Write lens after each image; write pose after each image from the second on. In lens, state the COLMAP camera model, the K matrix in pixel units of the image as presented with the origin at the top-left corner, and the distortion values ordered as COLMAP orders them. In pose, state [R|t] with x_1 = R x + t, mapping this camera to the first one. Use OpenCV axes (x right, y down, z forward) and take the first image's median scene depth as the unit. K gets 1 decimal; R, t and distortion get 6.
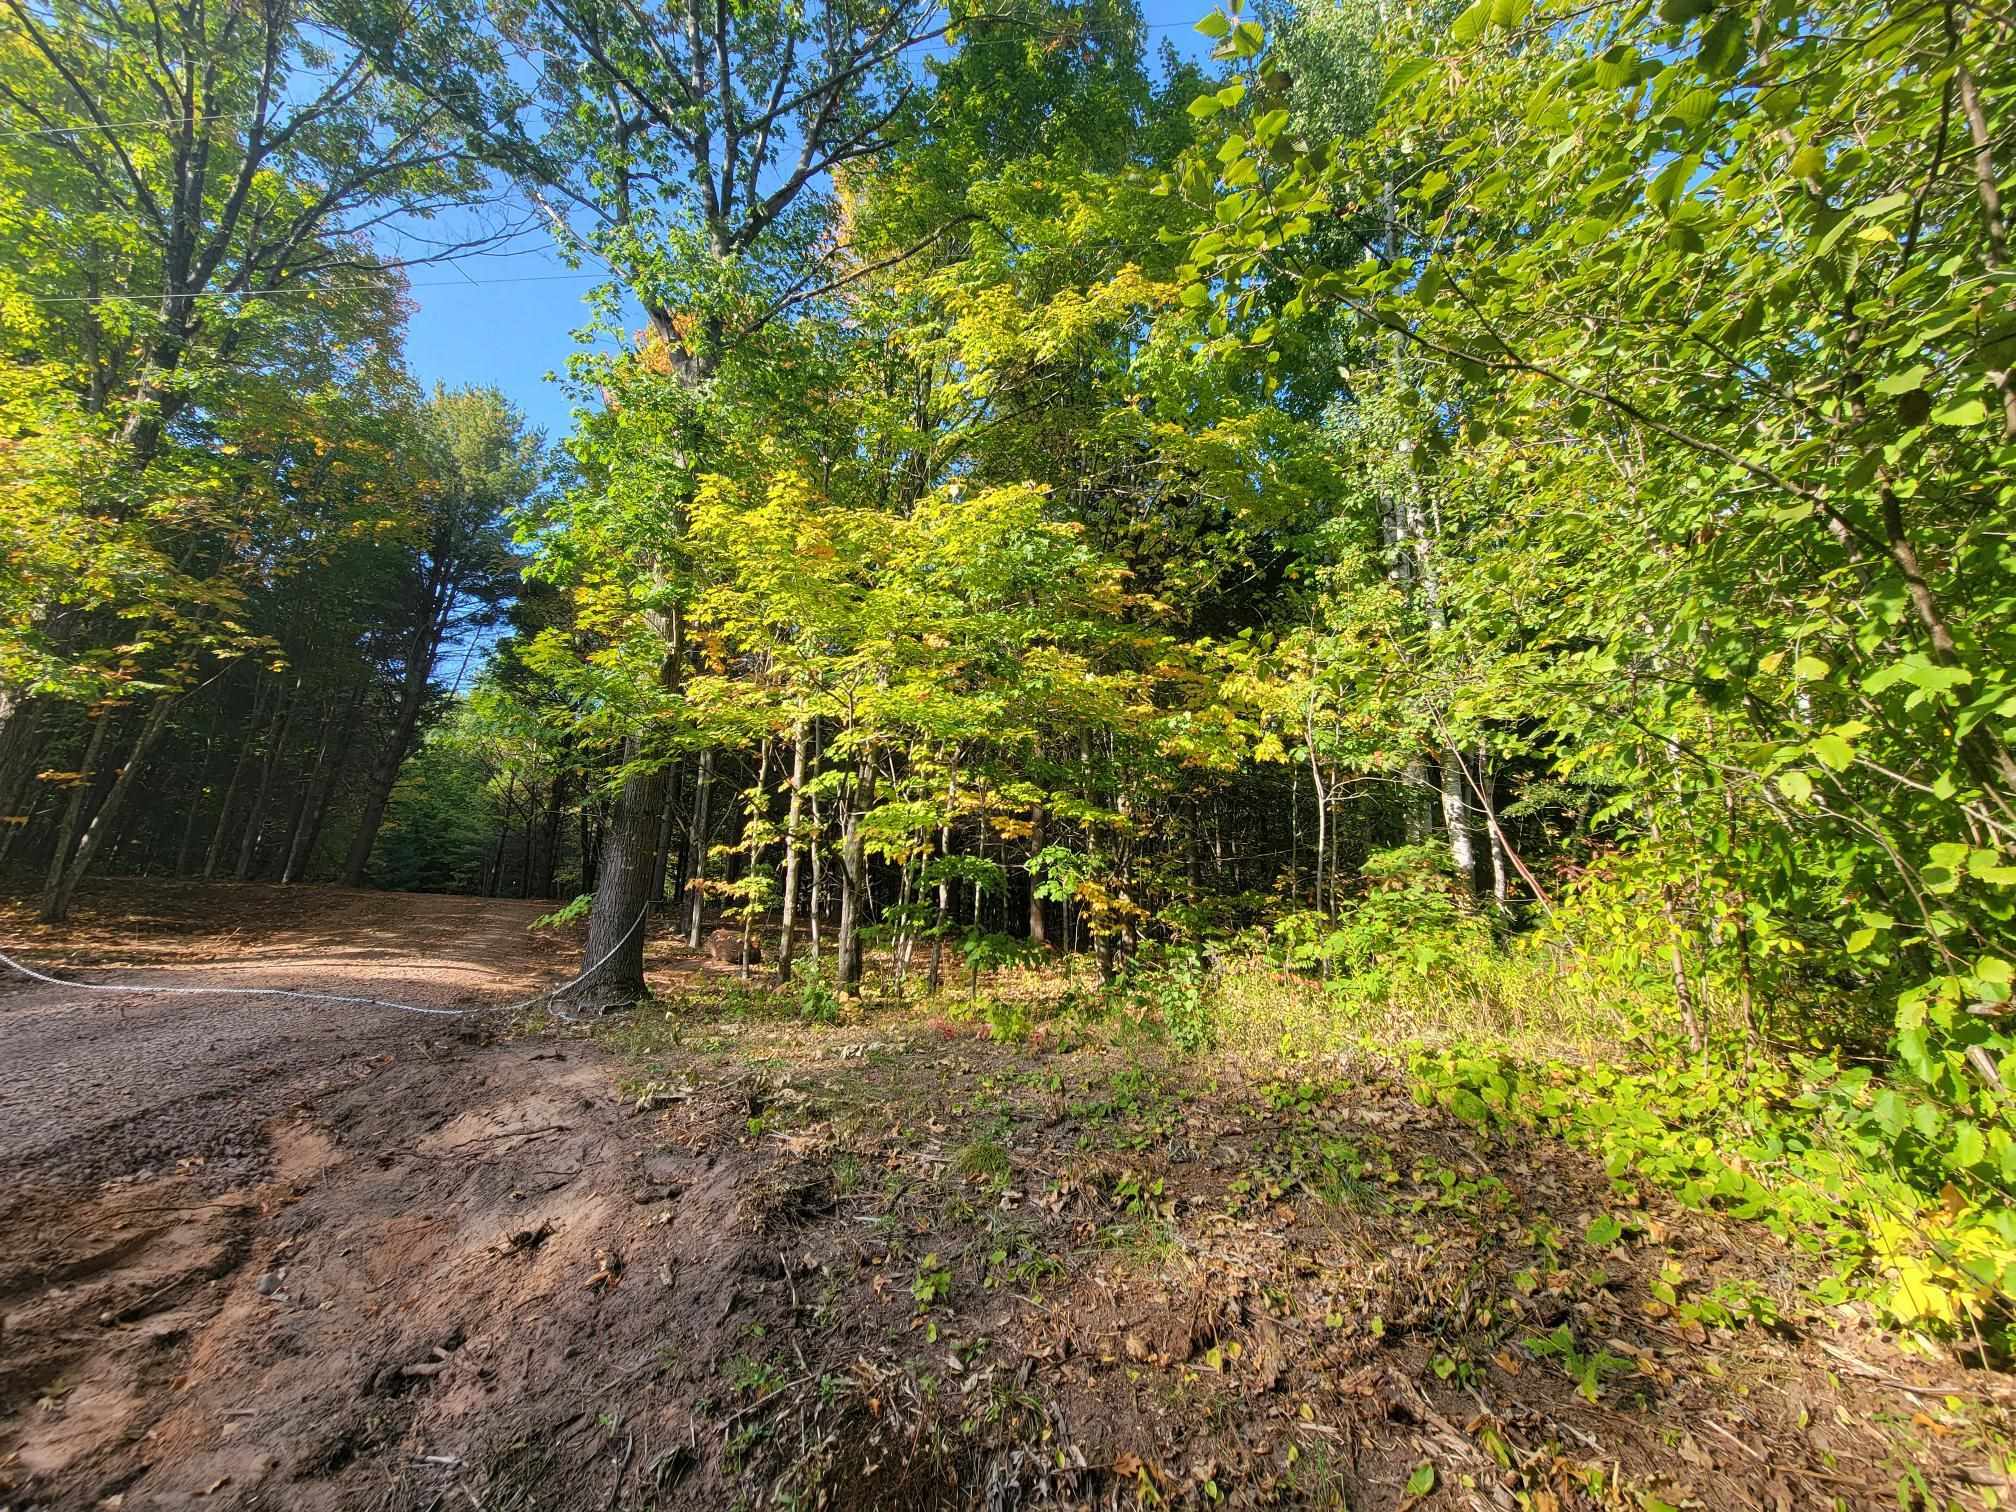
lens RADIAL K [[814.7, 0, 1013.6], [0, 814.7, 736.2], [0, 0, 1]] dist [0.004472, -0.004851]
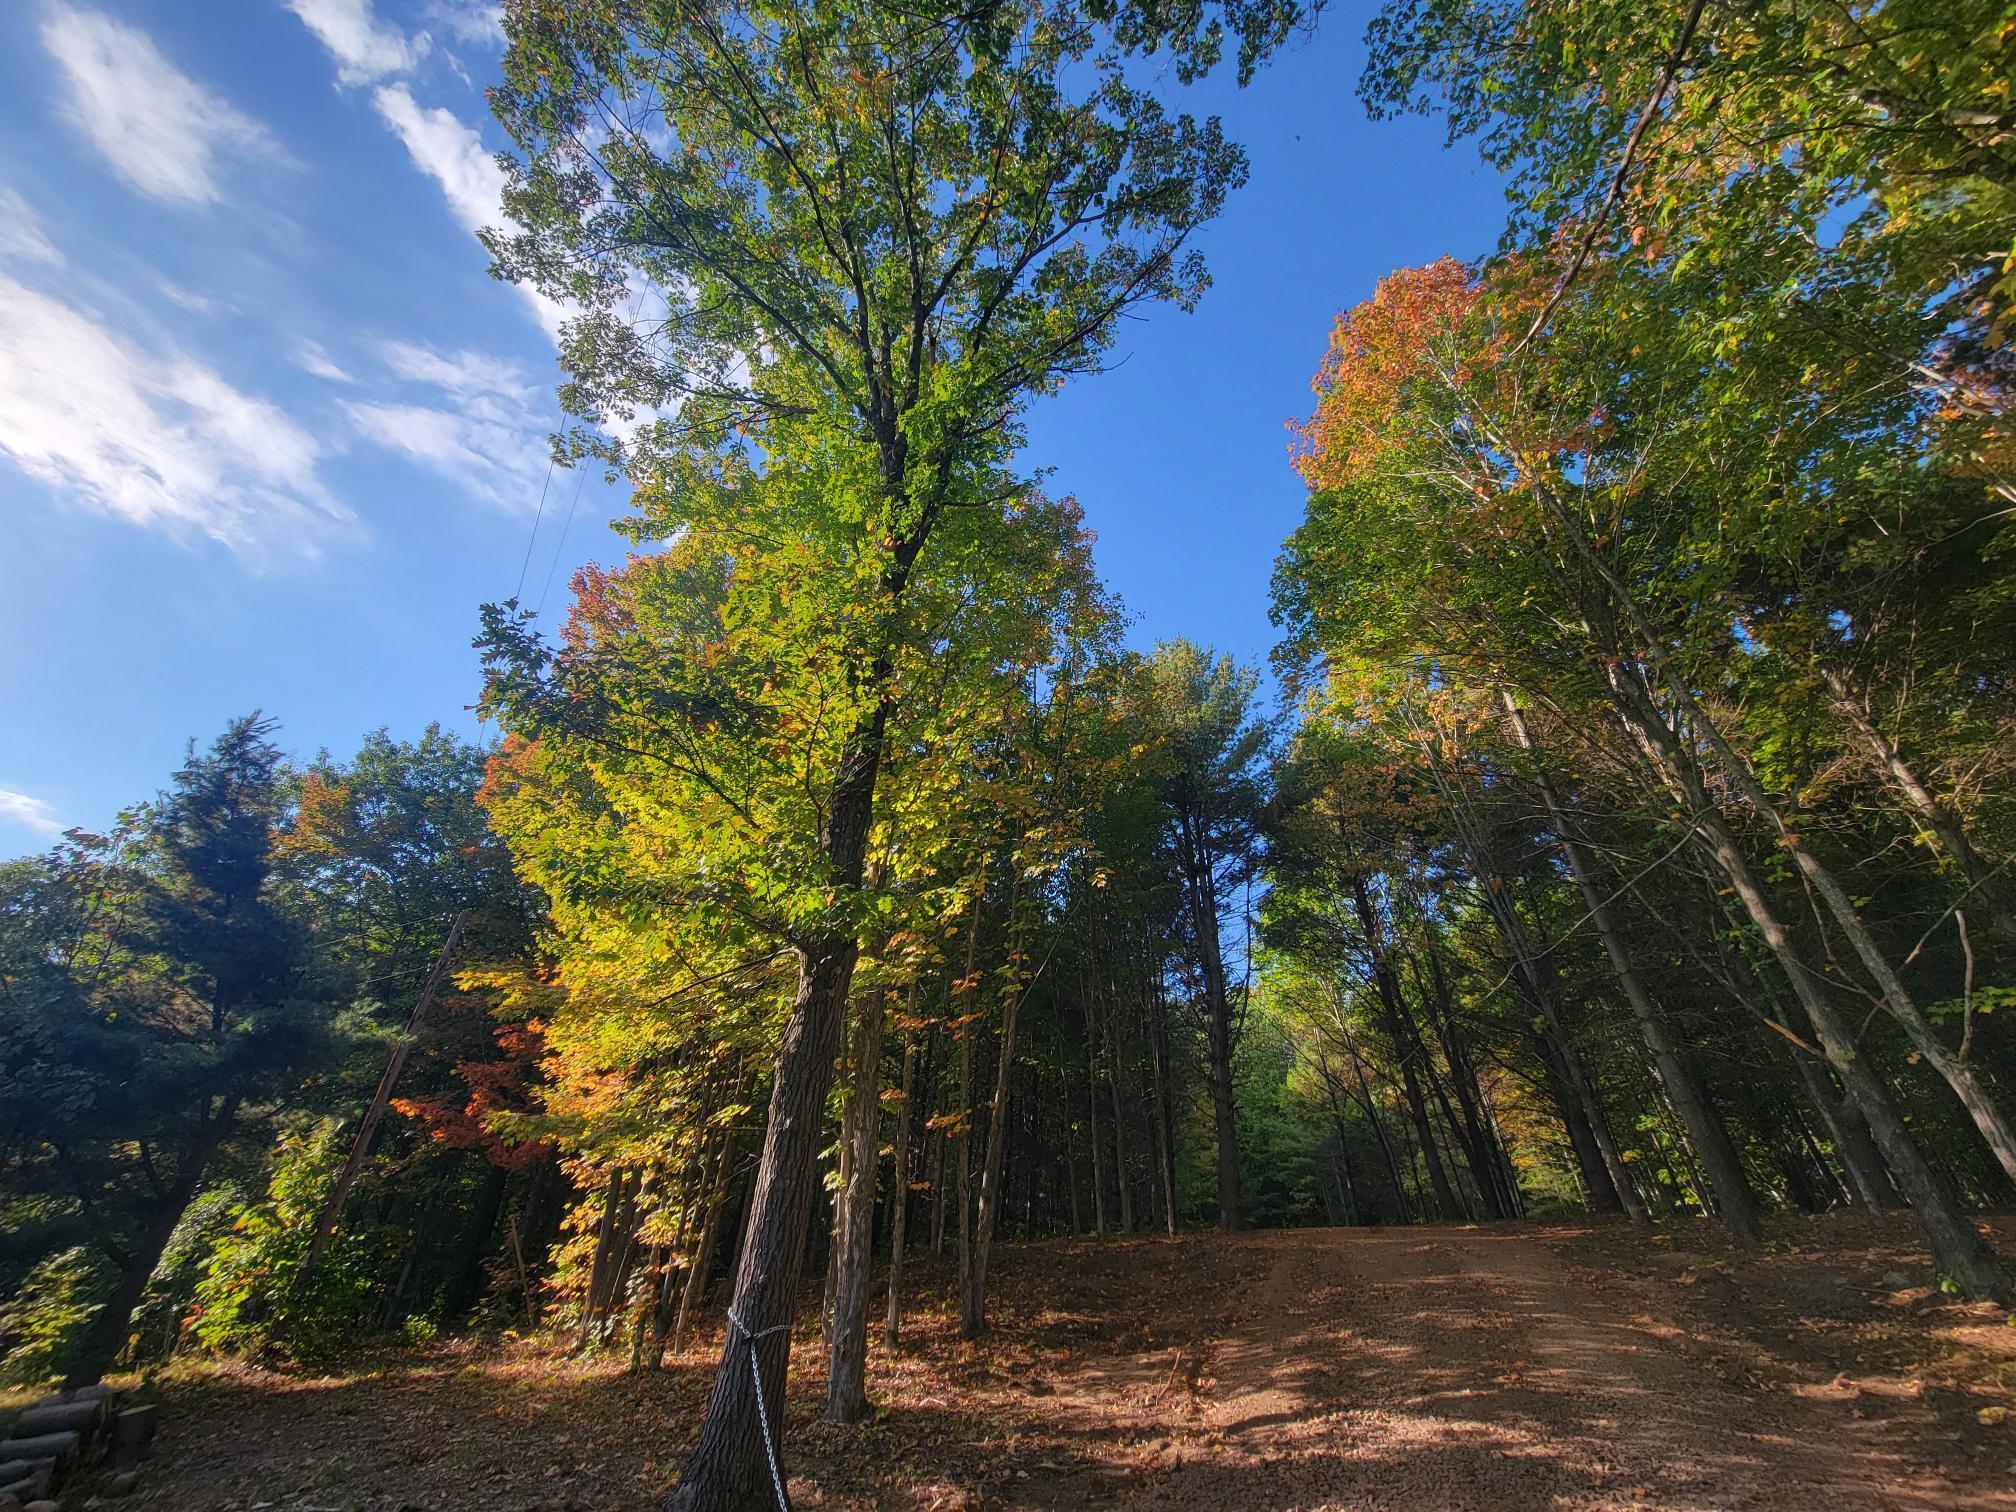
lens RADIAL K [[814.7, 0, 1013.6], [0, 814.7, 736.2], [0, 0, 1]] dist [0.004472, -0.004851]
pose [[0.643975, -0.453220, -0.616350, -0.194901], [0.238638, 0.884440, -0.401021, 0.022450], [0.726875, 0.111163, 0.677713, 0.197490]]
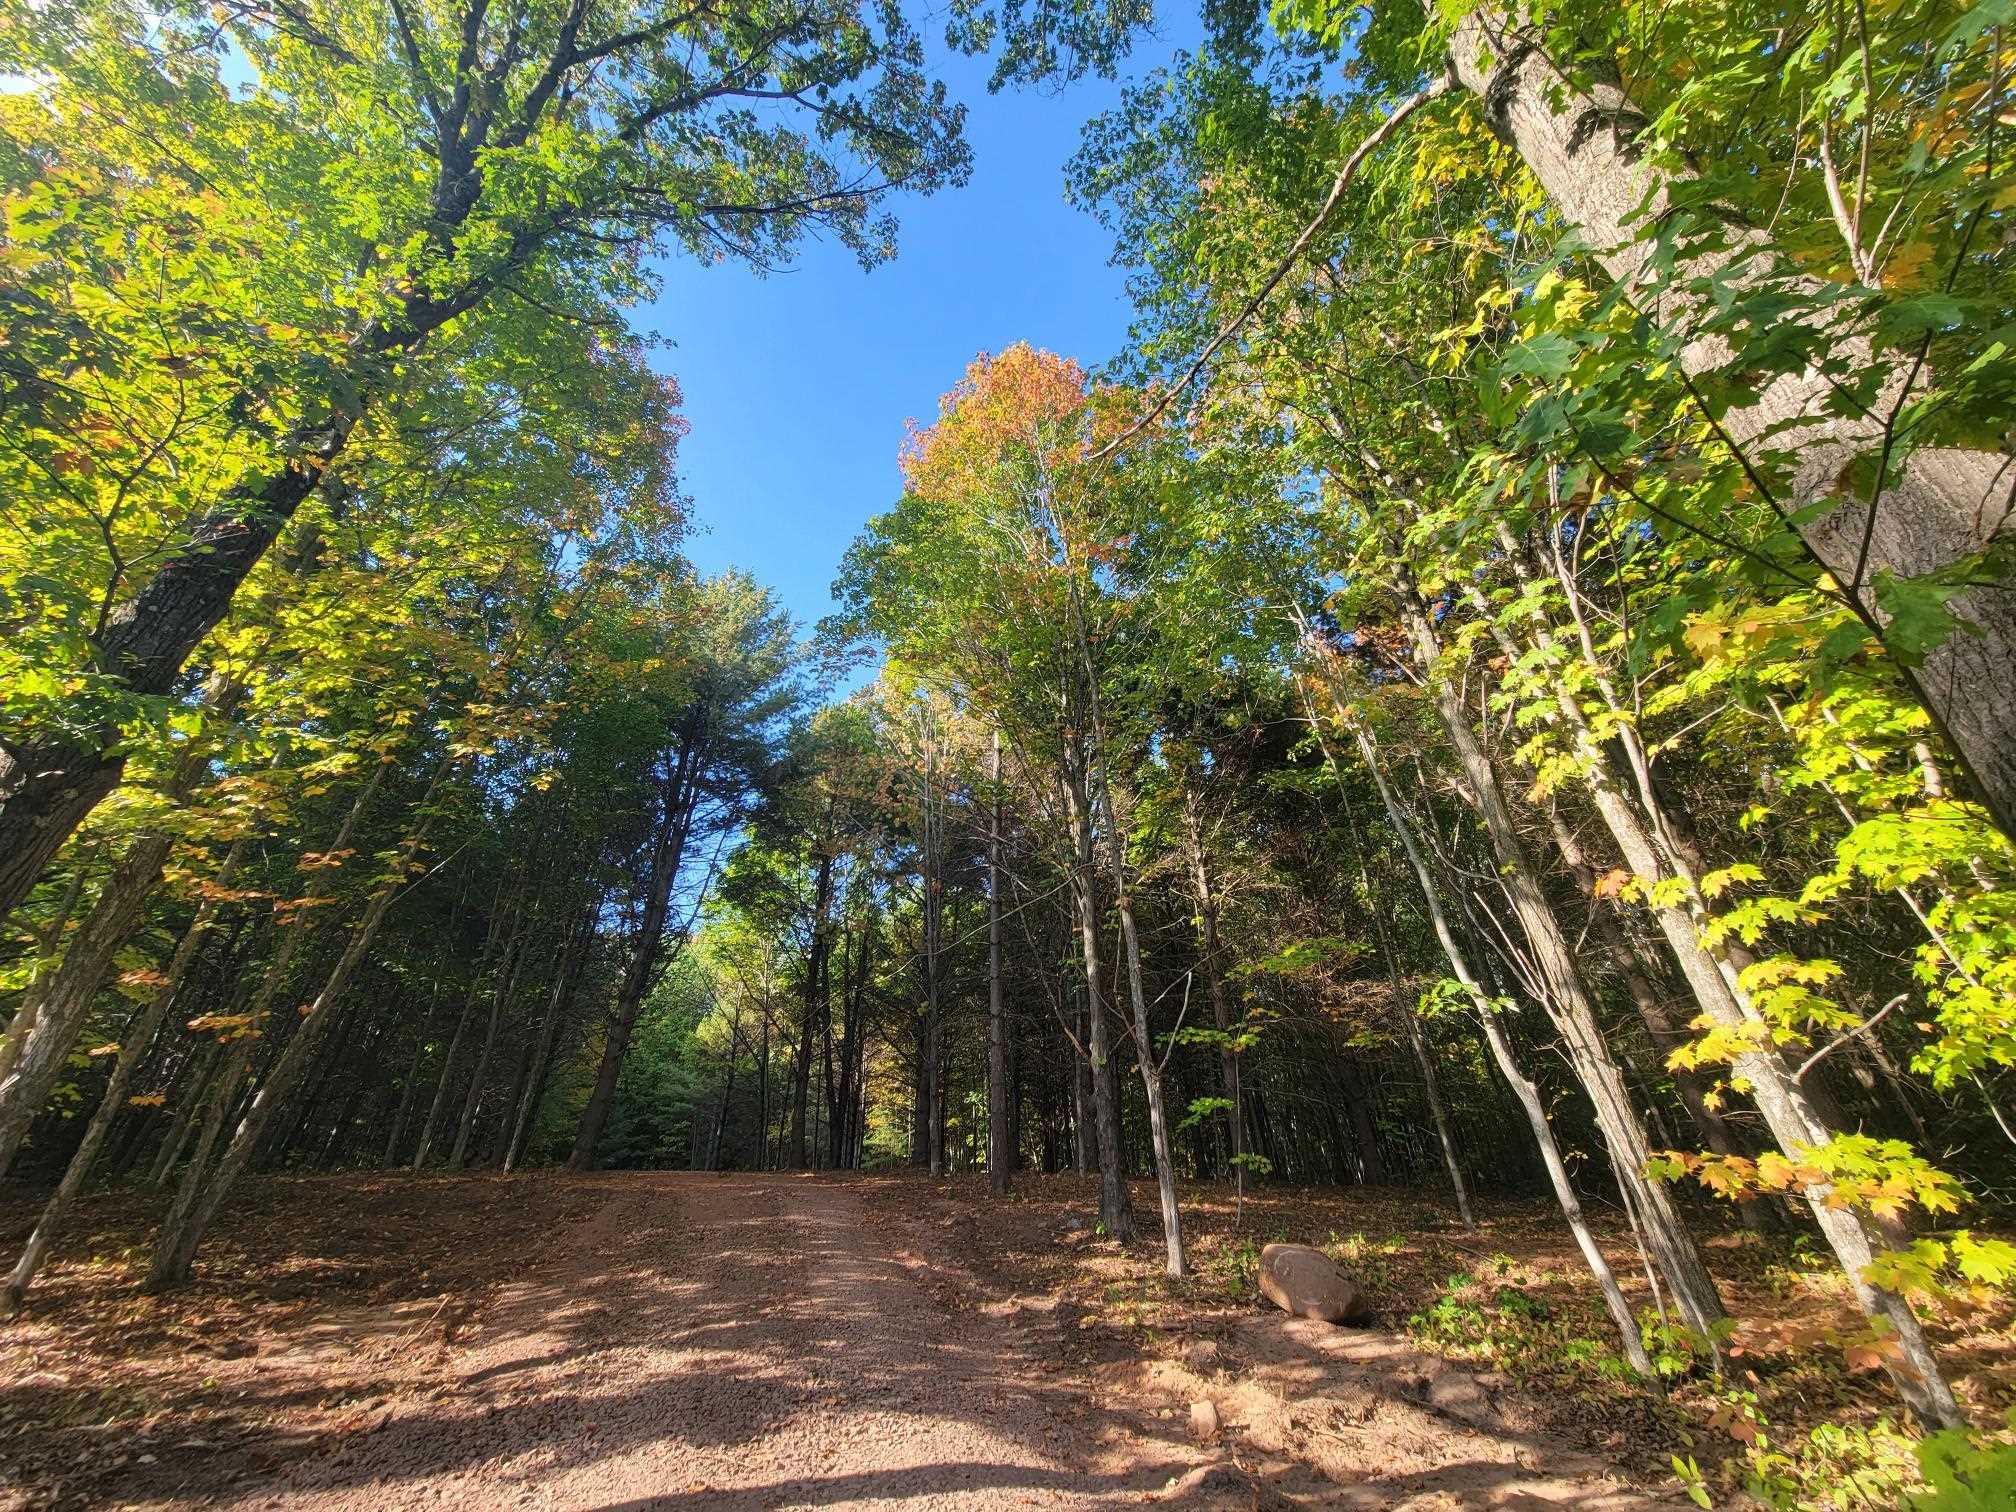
lens RADIAL K [[815.9, 0, 1011.8], [0, 815.9, 737.0], [0, 0, 1]] dist [-0.000352, -0.001518]
pose [[0.976930, -0.137506, -0.163401, -0.192197], [0.092588, 0.962193, -0.256148, 0.023328], [0.192446, 0.235110, 0.952727, 0.201443]]
